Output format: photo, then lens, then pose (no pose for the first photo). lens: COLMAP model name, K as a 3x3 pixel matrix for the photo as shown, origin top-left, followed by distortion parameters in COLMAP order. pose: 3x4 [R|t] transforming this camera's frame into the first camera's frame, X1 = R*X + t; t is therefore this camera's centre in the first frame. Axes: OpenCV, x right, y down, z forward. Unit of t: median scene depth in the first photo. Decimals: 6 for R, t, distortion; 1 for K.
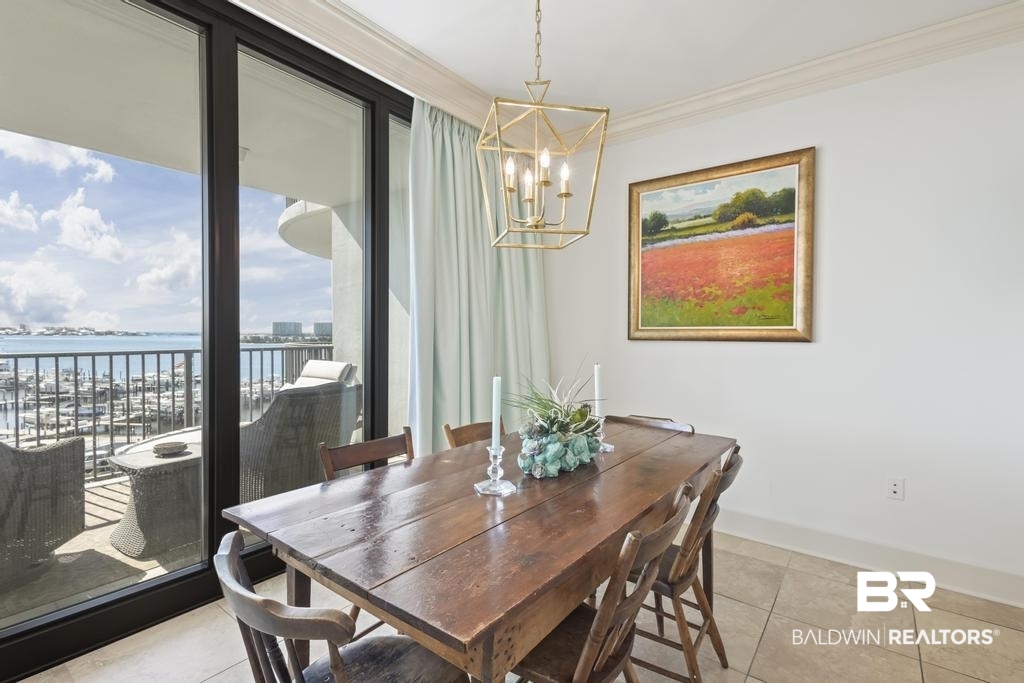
lens RADIAL K [[469.7, 0, 506.8], [0, 469.7, 343.2], [0, 0, 1]] dist [0.002068, -0.000572]
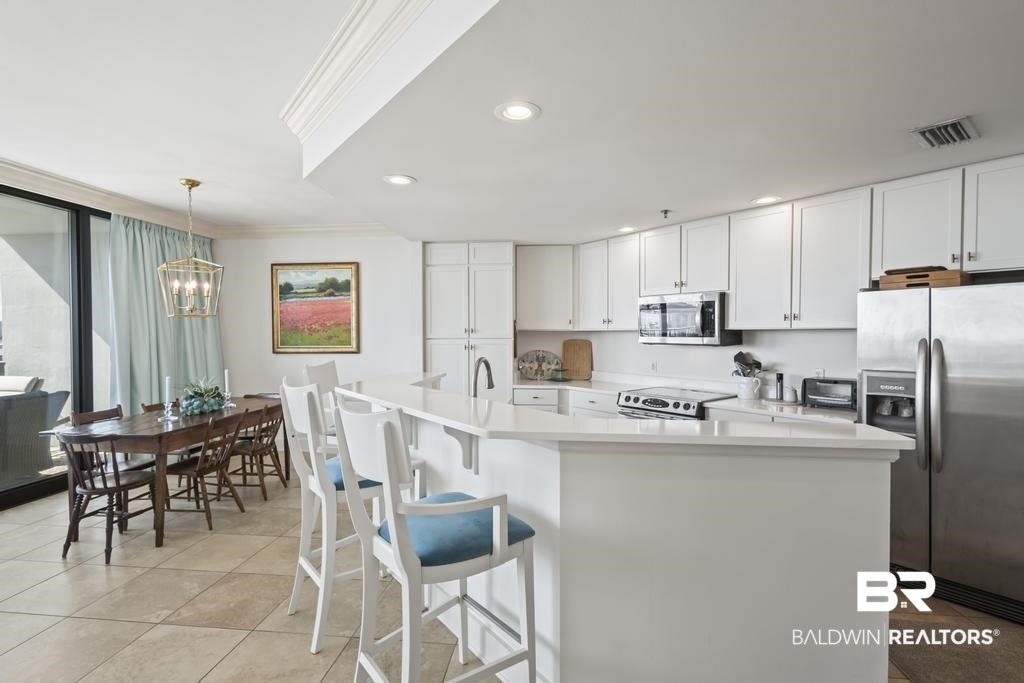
lens RADIAL K [[469.7, 0, 513.4], [0, 469.7, 341.3], [0, 0, 1]] dist [0.002068, -0.000572]
pose [[0.848074, -0.017969, 0.529573, 0.103340], [0.019688, 0.999803, 0.002395, -0.042176], [-0.529512, 0.008395, 0.848261, -1.014338]]
